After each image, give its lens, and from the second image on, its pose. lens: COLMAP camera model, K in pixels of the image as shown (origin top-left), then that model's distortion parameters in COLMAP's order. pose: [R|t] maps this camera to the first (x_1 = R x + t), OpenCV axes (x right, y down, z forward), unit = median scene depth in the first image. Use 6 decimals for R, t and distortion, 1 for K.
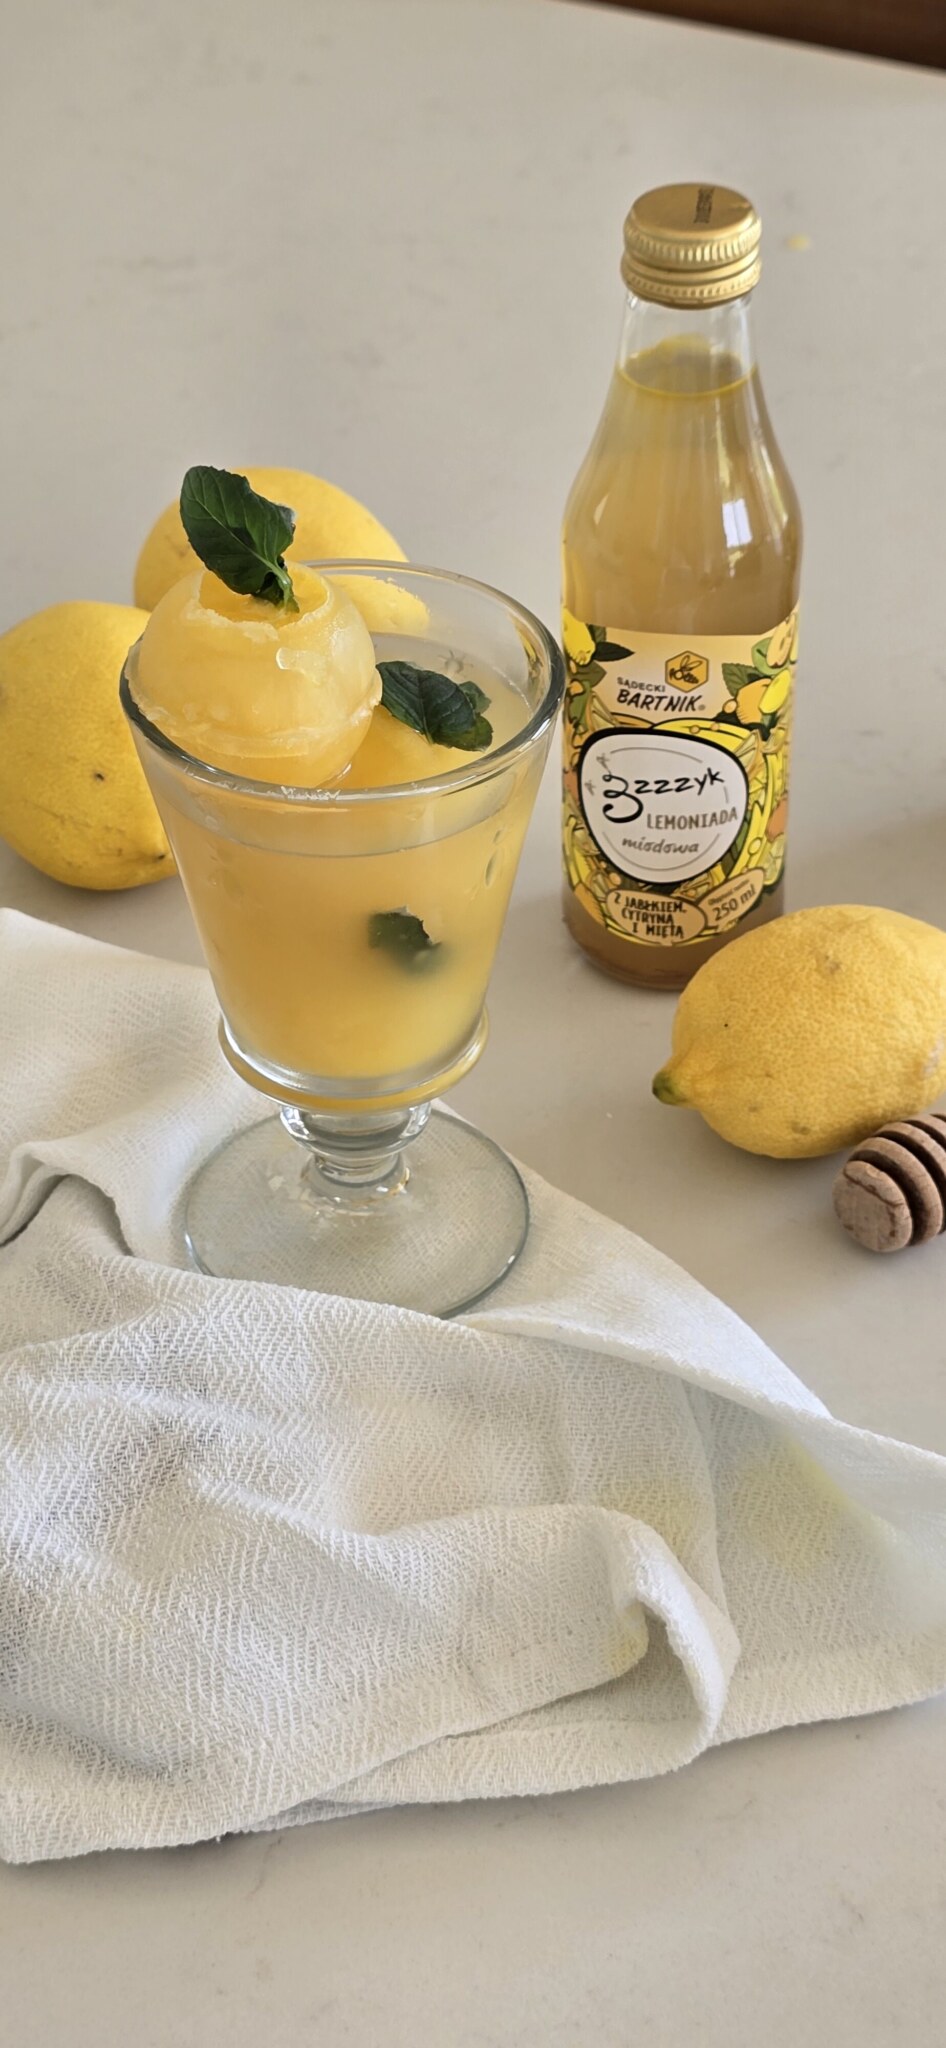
lens RADIAL K [[2696.4, 0, 424.5], [0, 2696.4, 1028.8], [0, 0, 1]] dist [0.026126, 0.775881]
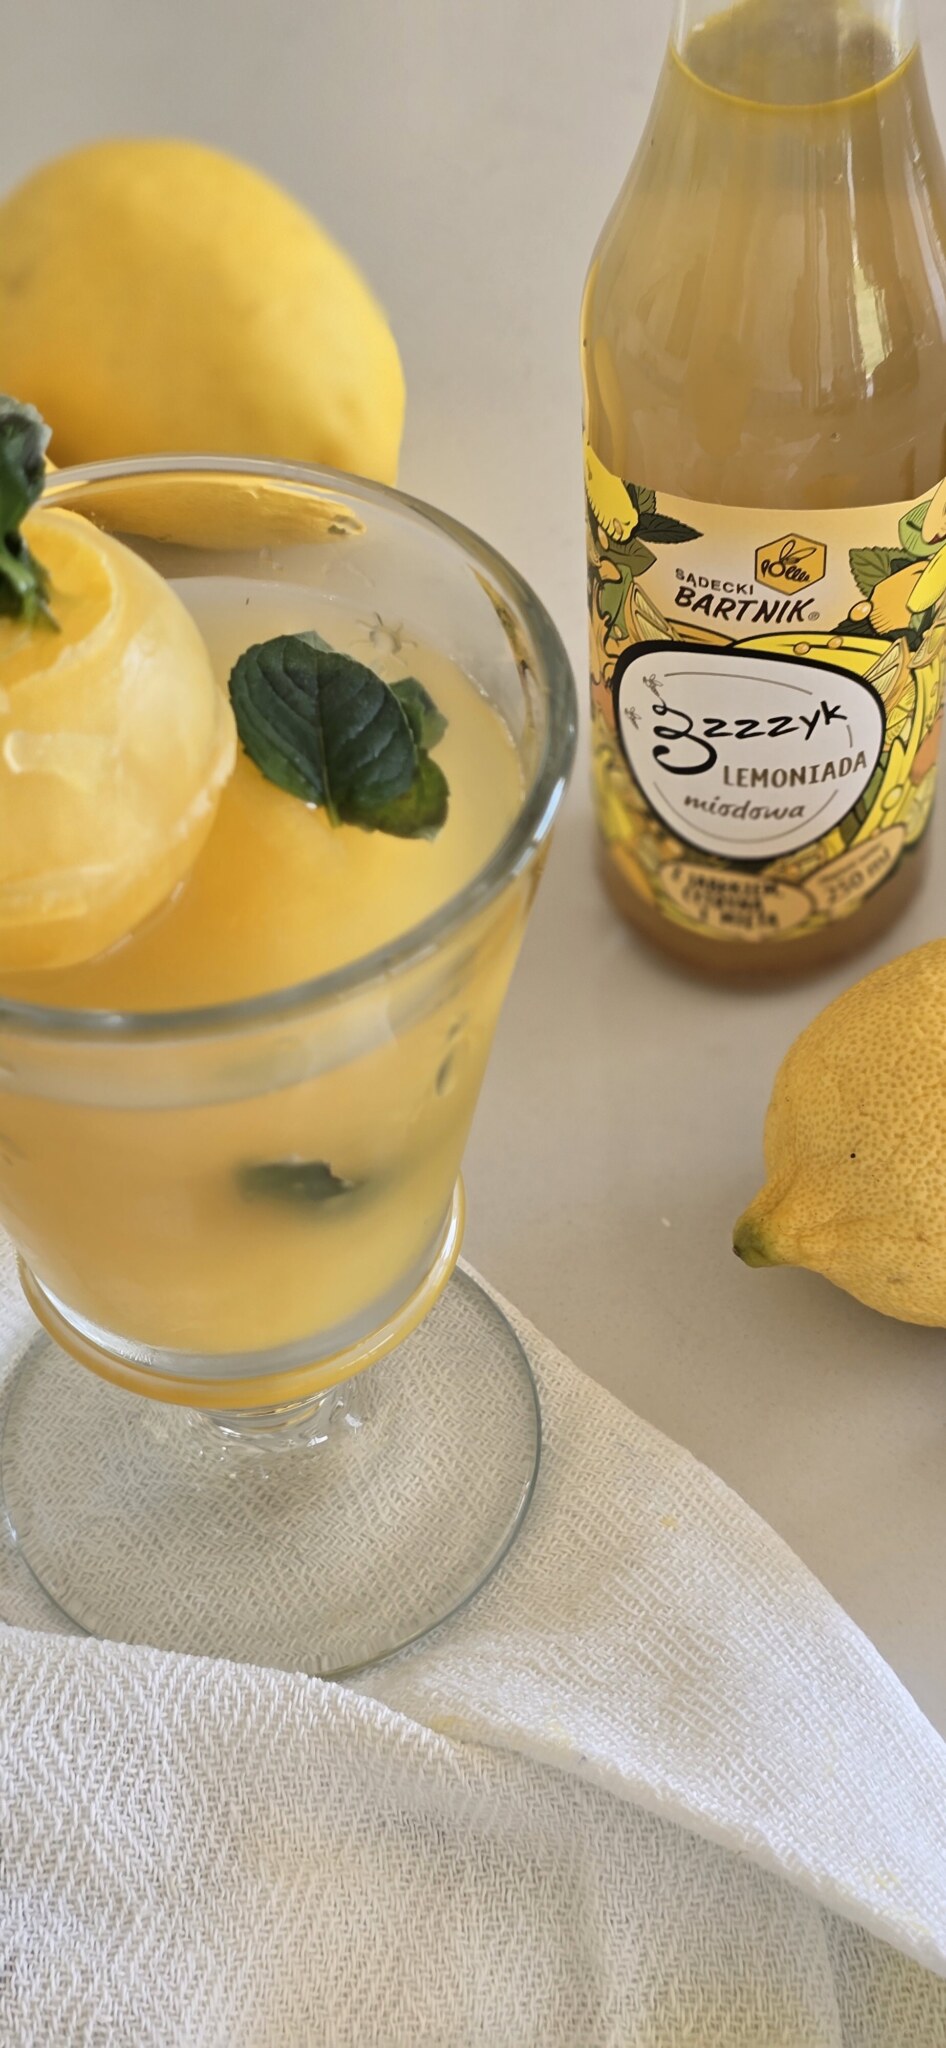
lens RADIAL K [[2616.0, 0, 467.4], [0, 2616.0, 988.5], [0, 0, 1]] dist [0.107795, -0.383995]
pose [[0.999796, -0.016653, -0.011392, 0.032587], [0.018442, 0.983295, 0.181083, -0.157951], [0.008186, -0.181256, 0.983402, 0.437702]]
